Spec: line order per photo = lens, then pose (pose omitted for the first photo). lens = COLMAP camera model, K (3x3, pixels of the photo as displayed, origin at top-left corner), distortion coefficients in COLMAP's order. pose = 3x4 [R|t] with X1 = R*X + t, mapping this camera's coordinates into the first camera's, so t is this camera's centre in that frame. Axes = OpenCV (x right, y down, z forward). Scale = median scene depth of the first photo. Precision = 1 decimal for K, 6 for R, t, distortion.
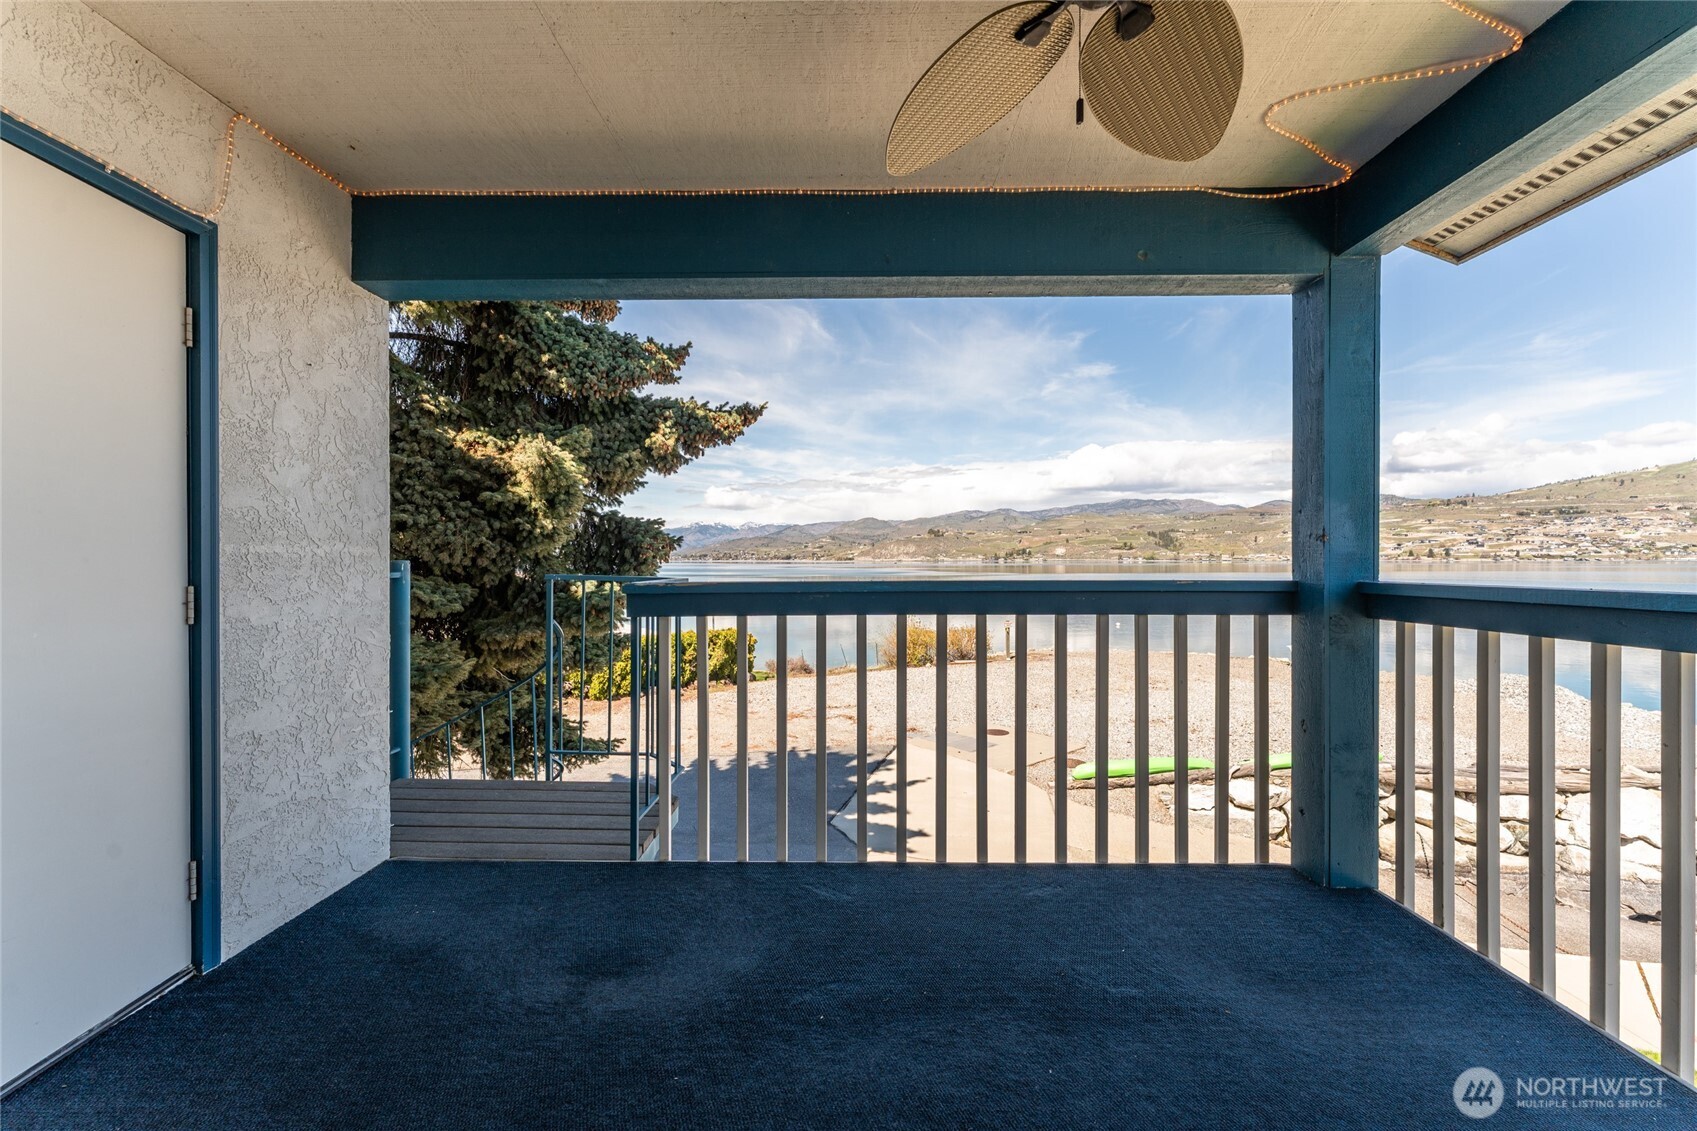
lens RADIAL K [[679.4, 0, 848.5], [0, 679.4, 565.5], [0, 0, 1]] dist [0.000595, 0.000179]
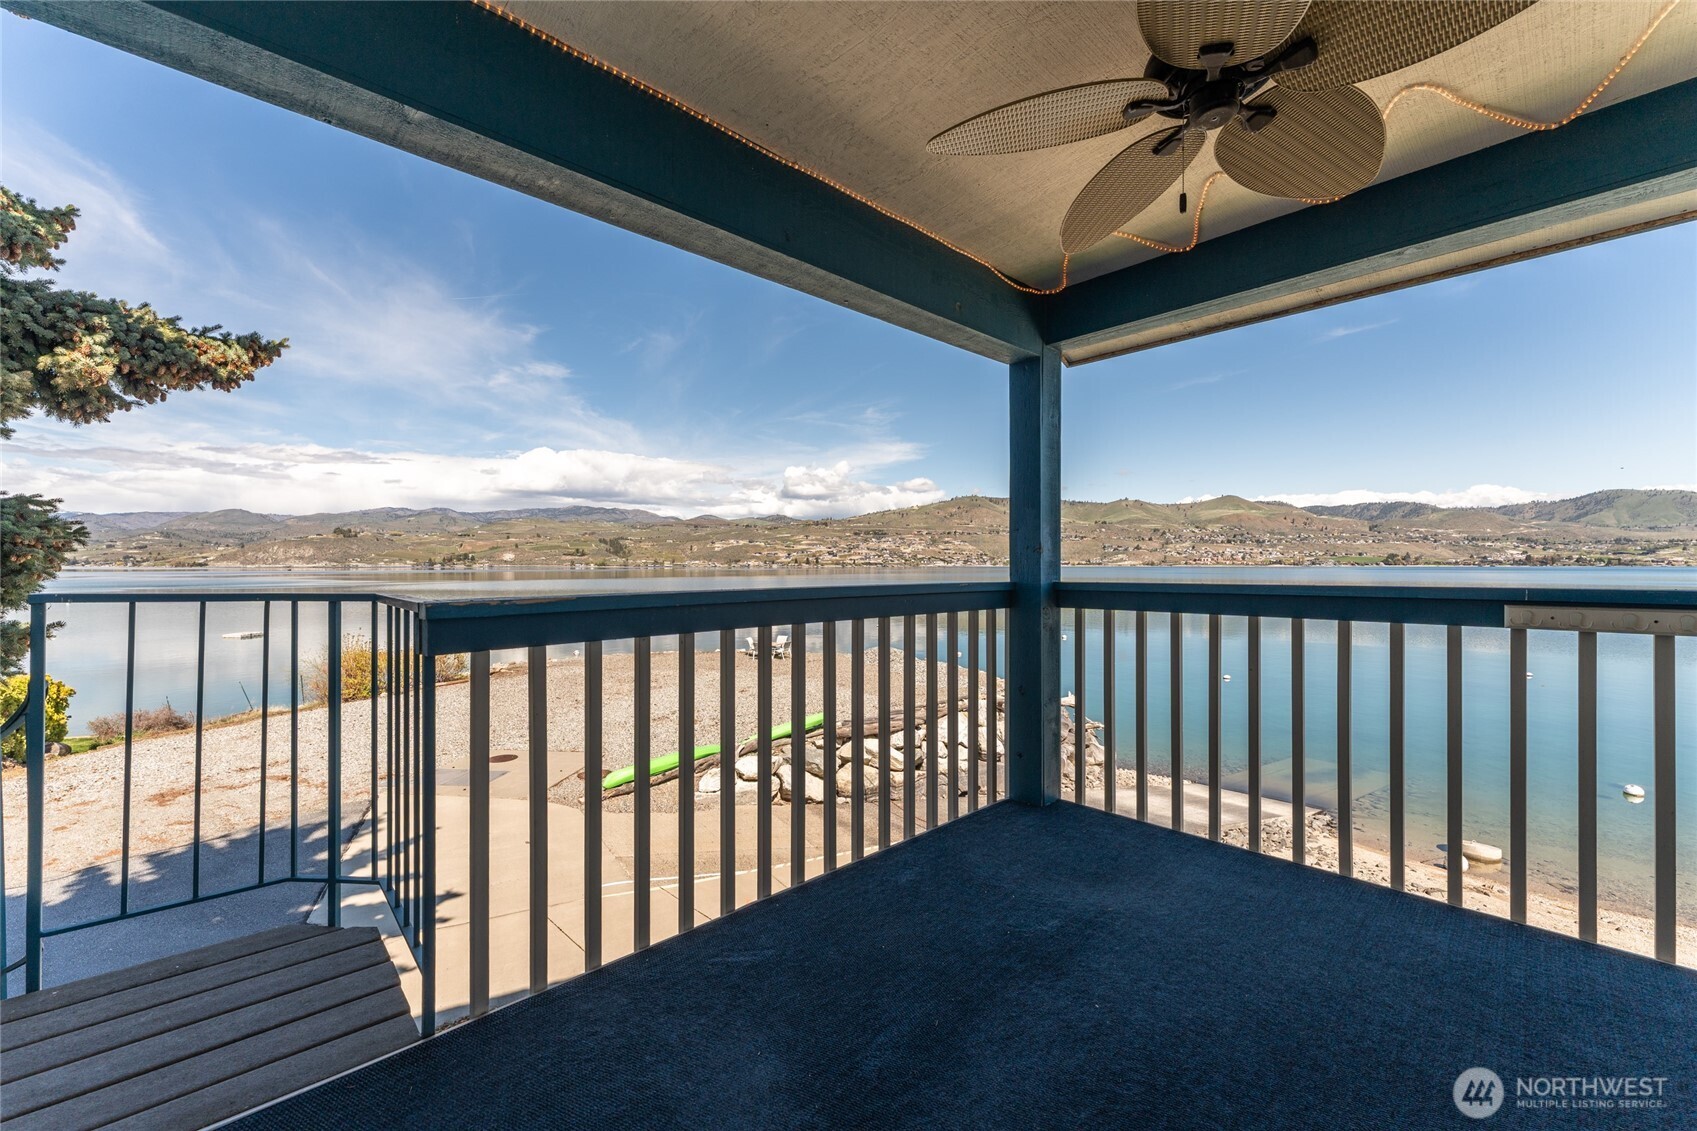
lens RADIAL K [[675.7, 0, 847.3], [0, 675.7, 568.2], [0, 0, 1]] dist [-0.000597, 0.000249]
pose [[0.719903, -0.002048, 0.694072, -0.175016], [0.005478, 0.999981, -0.002732, -0.000725], [-0.694053, 0.005769, 0.719900, 0.099282]]
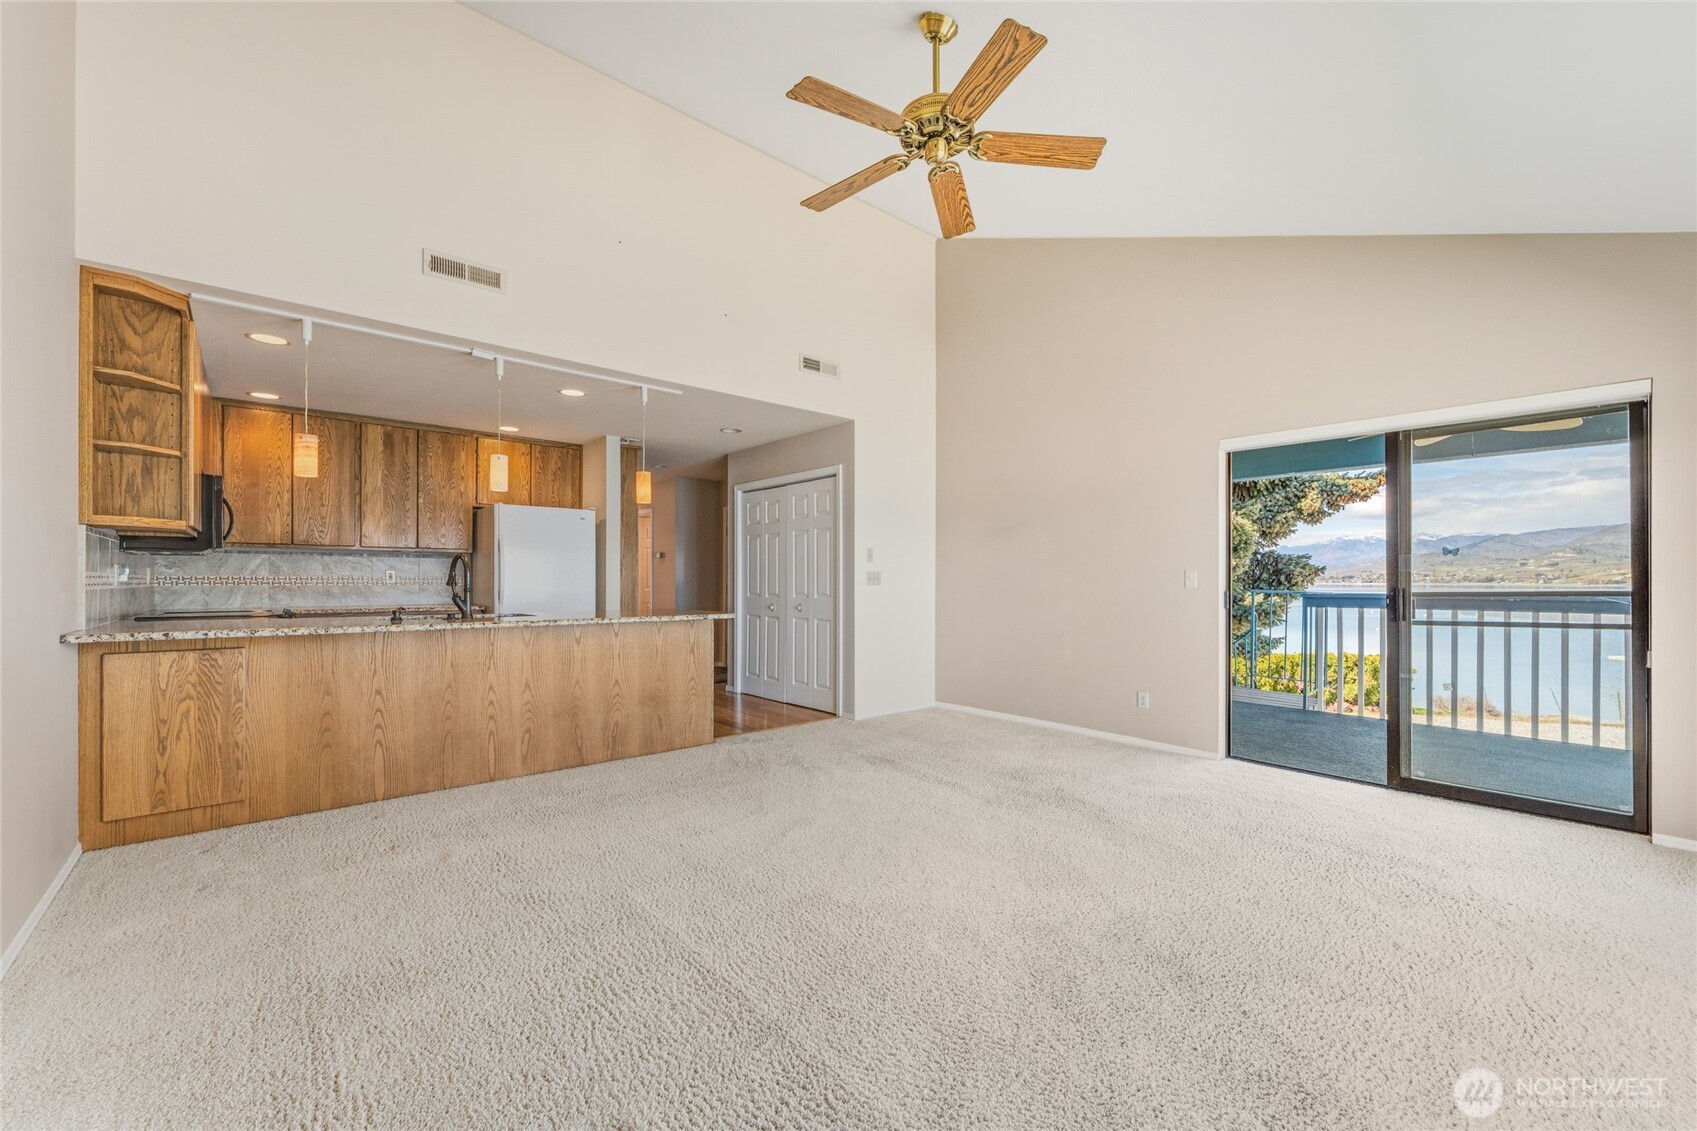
lens RADIAL K [[681.0, 0, 847.8], [0, 681.0, 584.4], [0, 0, 1]] dist [0.001940, 0.000077]
pose [[0.665480, 0.004409, -0.746402, 0.146123], [-0.008281, 0.999965, -0.001477, 0.005158], [0.746369, 0.007164, 0.665493, -0.656269]]
